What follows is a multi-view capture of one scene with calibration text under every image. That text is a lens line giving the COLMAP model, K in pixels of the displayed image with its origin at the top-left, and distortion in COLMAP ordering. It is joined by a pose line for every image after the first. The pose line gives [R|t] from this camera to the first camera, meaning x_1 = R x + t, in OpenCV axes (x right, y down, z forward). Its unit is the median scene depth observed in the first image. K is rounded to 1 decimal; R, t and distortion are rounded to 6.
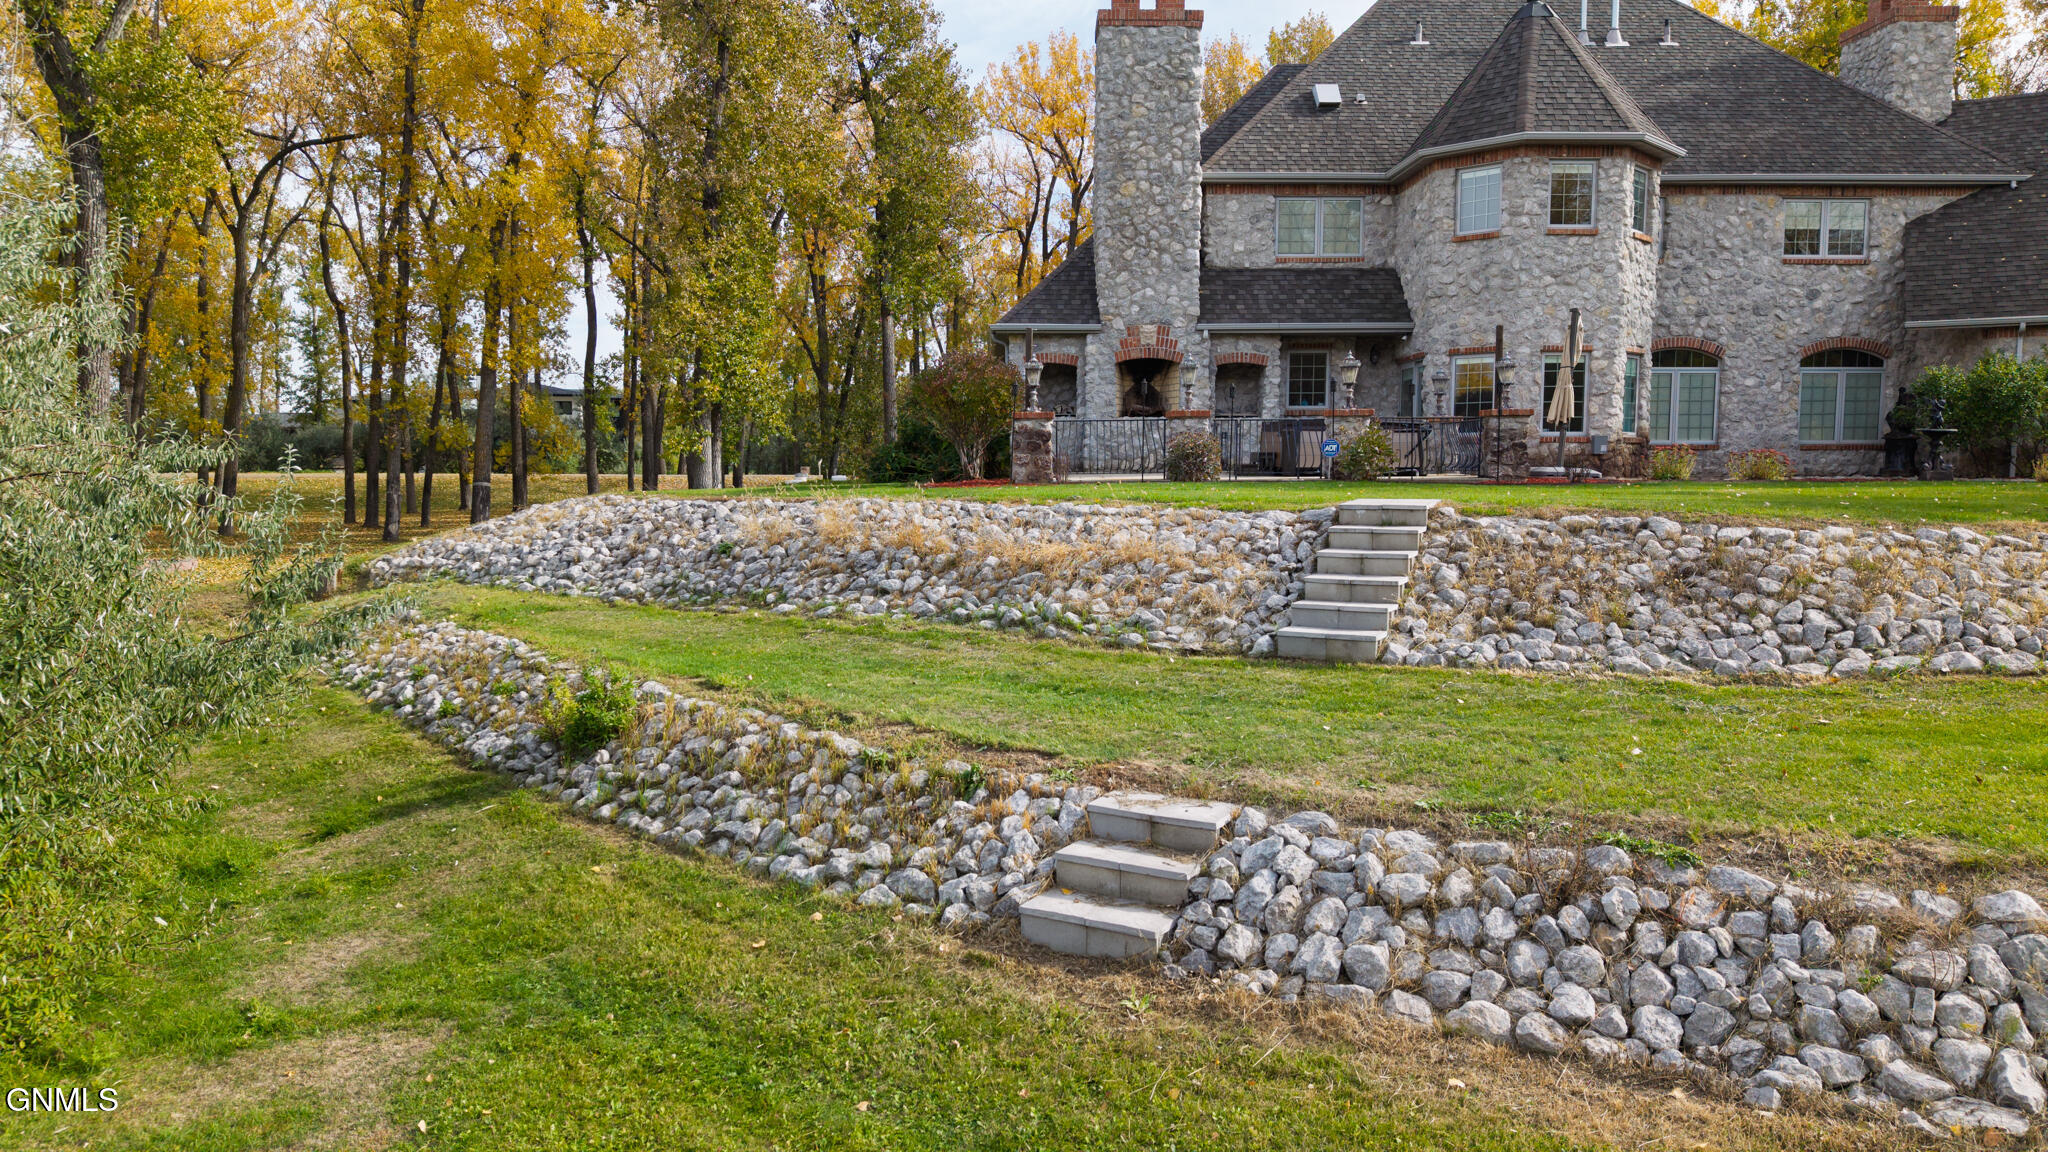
lens RADIAL K [[1353.7, 0, 1024.0], [0, 1353.7, 576.0], [0, 0, 1]] dist [0.047102, -0.051864]
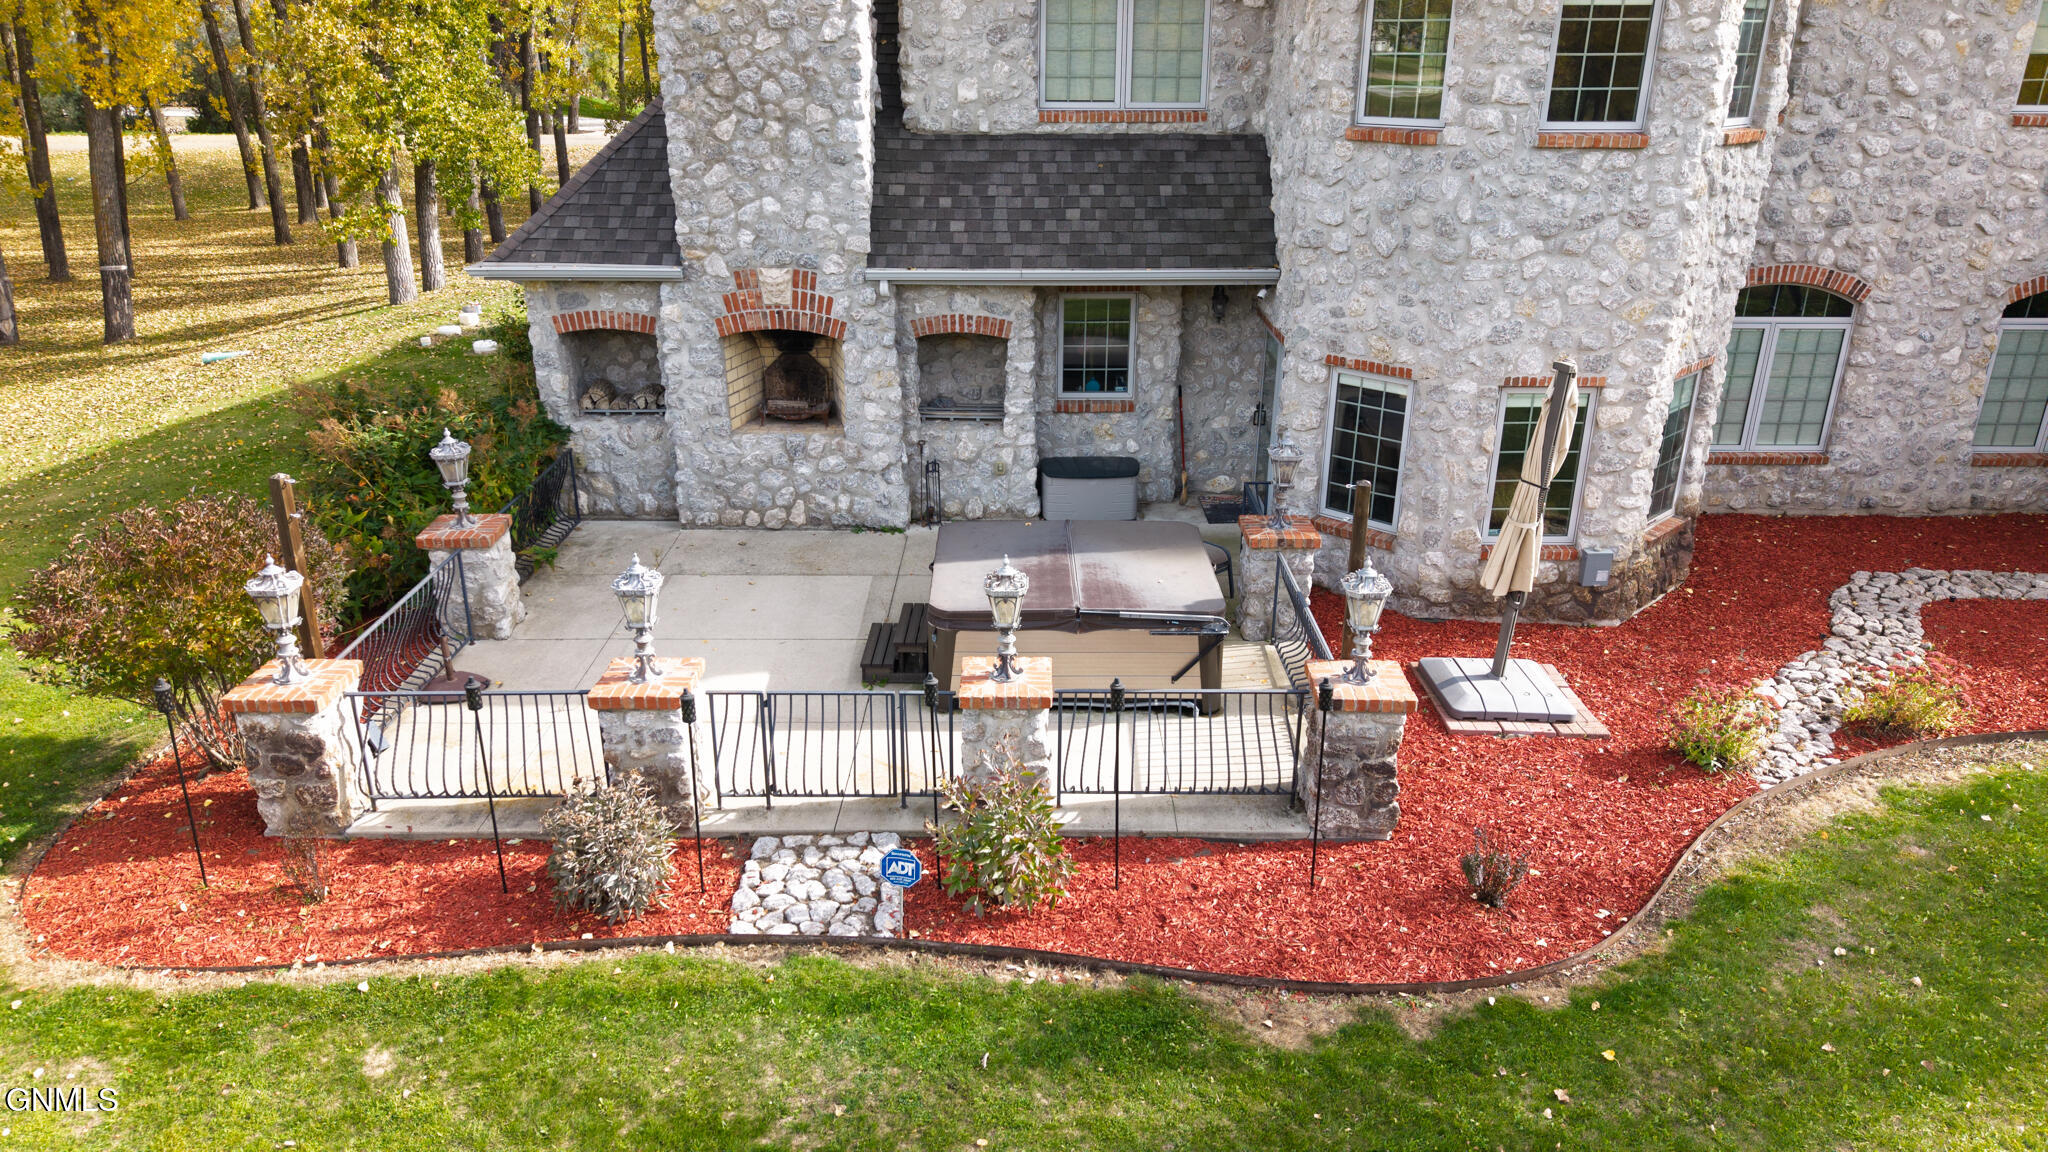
lens RADIAL K [[1353.7, 0, 1024.0], [0, 1353.7, 576.0], [0, 0, 1]] dist [0.047102, -0.051864]
pose [[0.999645, 0.012709, -0.023427, 0.201130], [-0.005352, 0.956800, 0.290697, -0.223393], [0.026109, -0.290469, 0.956528, 0.460842]]
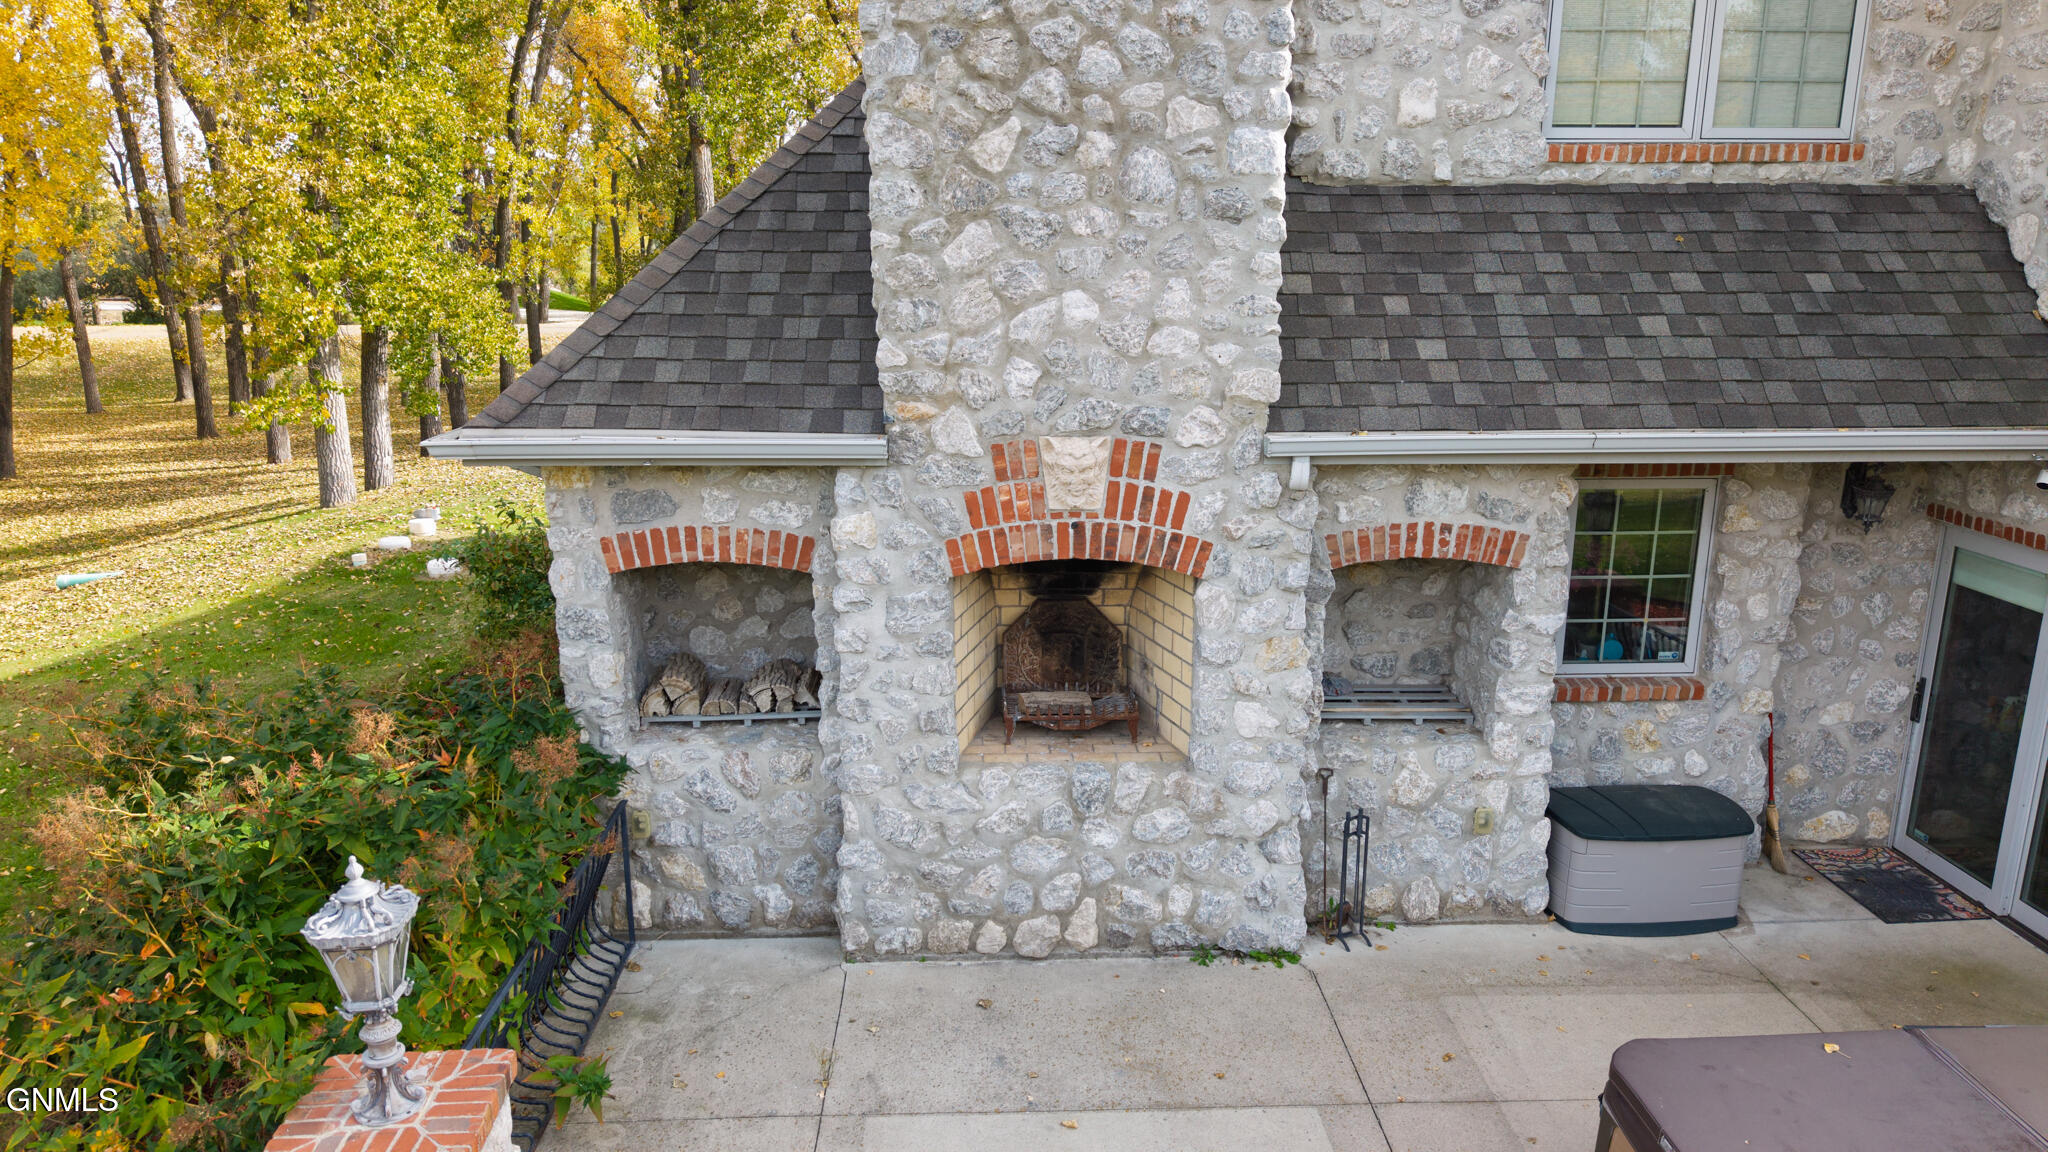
lens RADIAL K [[1359.8, 0, 1038.6], [0, 1359.8, 579.9], [0, 0, 1]] dist [0.038559, -0.053354]
pose [[0.999831, -0.002386, 0.018228, 0.079584], [-0.000532, 0.987369, 0.158435, -0.197710], [-0.018376, -0.158418, 0.987201, 0.740250]]
